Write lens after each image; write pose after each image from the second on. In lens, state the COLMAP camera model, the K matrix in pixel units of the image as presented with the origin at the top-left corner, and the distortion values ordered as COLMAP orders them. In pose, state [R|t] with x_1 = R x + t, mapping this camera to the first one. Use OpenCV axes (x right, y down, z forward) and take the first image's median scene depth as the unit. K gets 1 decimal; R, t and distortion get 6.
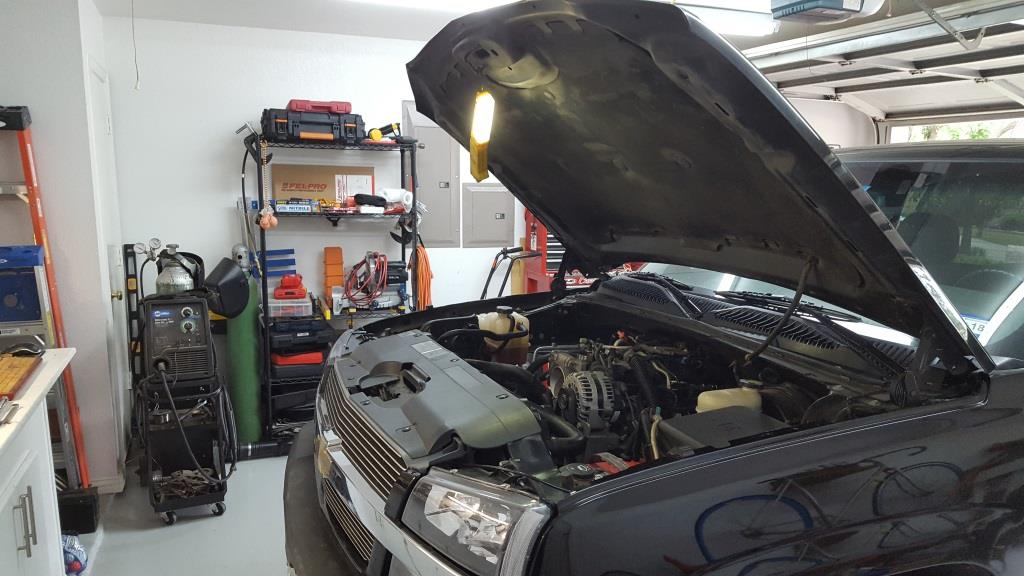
lens RADIAL K [[695.7, 0, 506.2], [0, 695.7, 290.1], [0, 0, 1]] dist [0.091523, -0.129584]
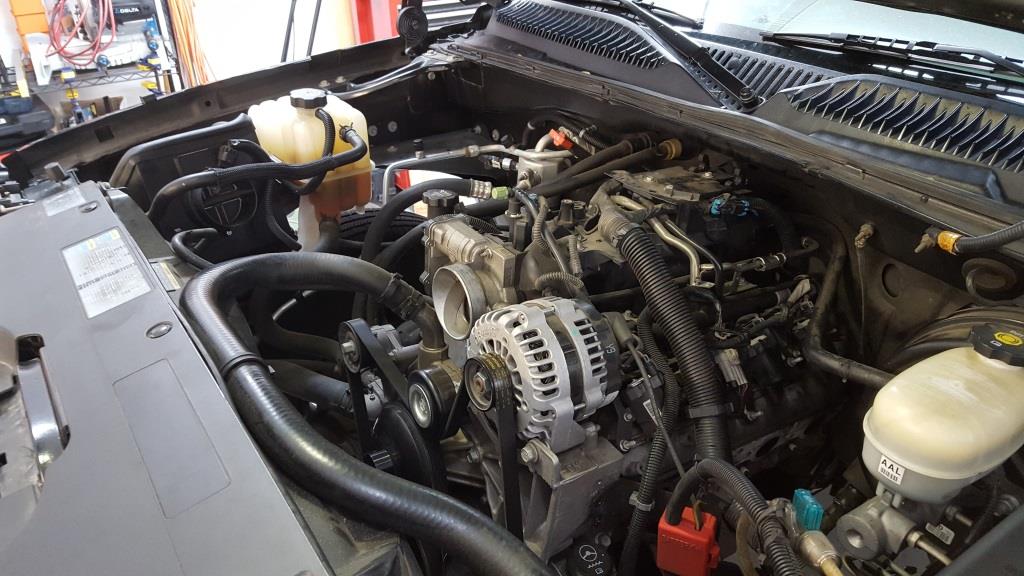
lens RADIAL K [[695.7, 0, 506.2], [0, 695.7, 290.1], [0, 0, 1]] dist [0.091523, -0.129584]
pose [[0.974688, -0.140719, 0.173731, 0.028024], [0.060984, 0.914944, 0.398946, -0.035560], [-0.215093, -0.378253, 0.900366, 0.513999]]
